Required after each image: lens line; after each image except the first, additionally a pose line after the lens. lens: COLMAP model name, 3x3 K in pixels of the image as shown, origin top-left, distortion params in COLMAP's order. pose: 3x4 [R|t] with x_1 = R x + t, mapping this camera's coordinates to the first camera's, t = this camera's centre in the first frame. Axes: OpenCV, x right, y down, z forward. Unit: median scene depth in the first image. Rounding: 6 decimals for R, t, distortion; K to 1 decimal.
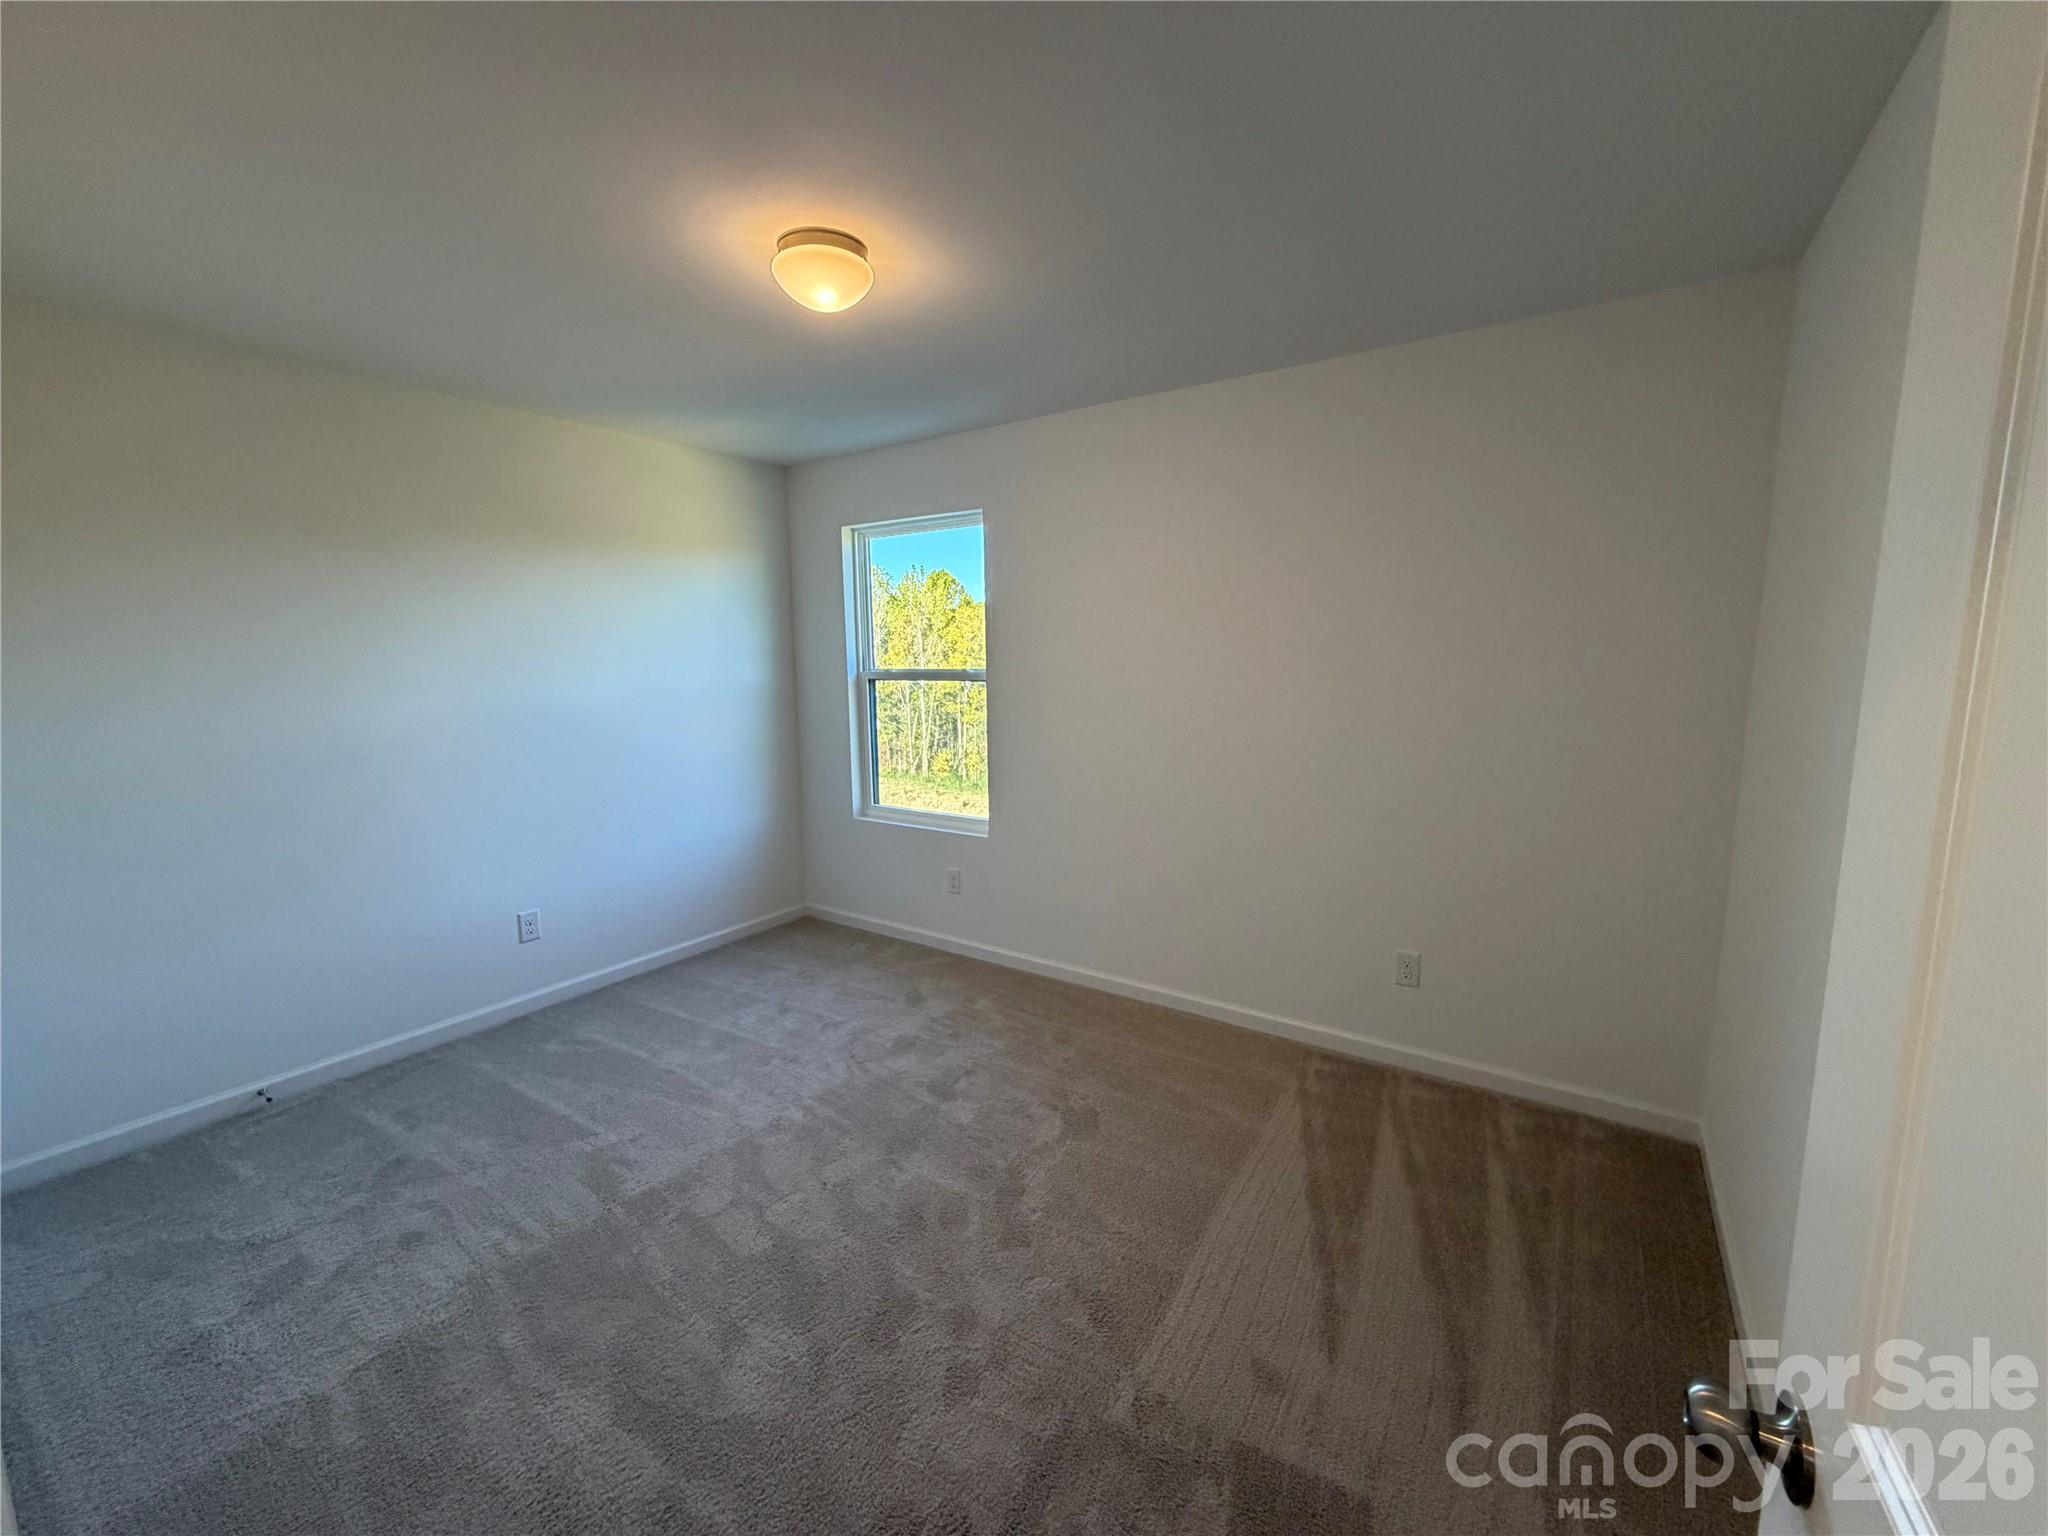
lens RADIAL K [[819.5, 0, 1021.9], [0, 819.5, 765.0], [0, 0, 1]] dist [0.006372, -0.000616]
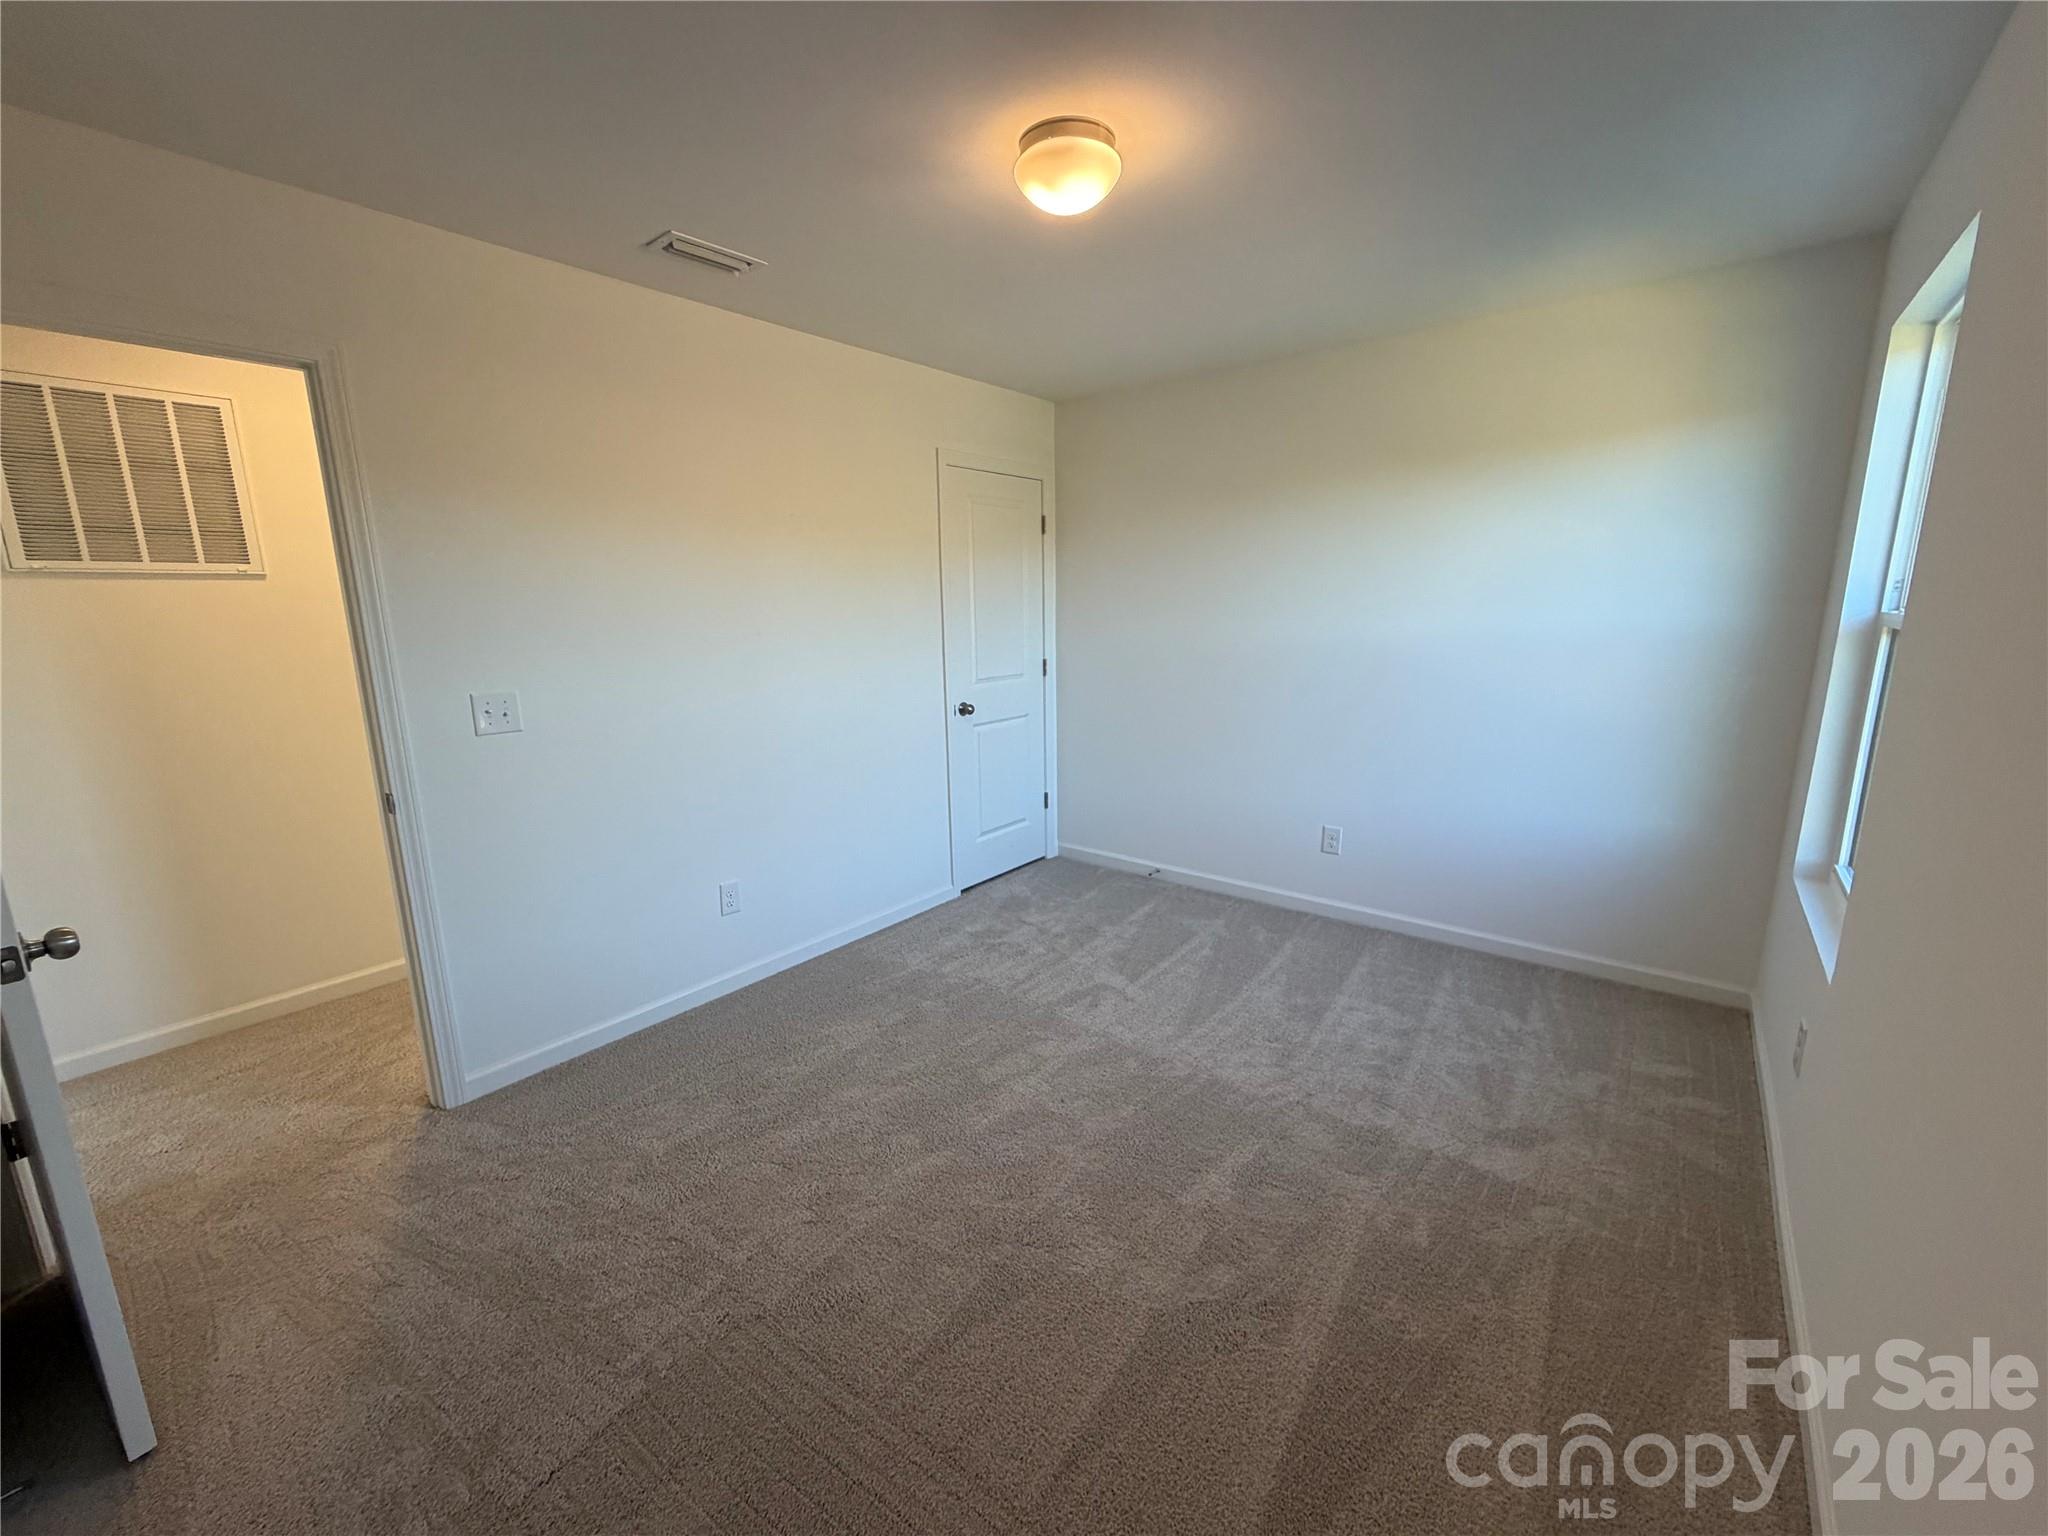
lens RADIAL K [[819.5, 0, 1022.4], [0, 819.5, 766.2], [0, 0, 1]] dist [0.006372, -0.000616]
pose [[-0.073175, 0.209256, -0.975119, 0.527920], [-0.124572, 0.968165, 0.217112, -0.094354], [0.989509, 0.137360, -0.044778, 0.712203]]
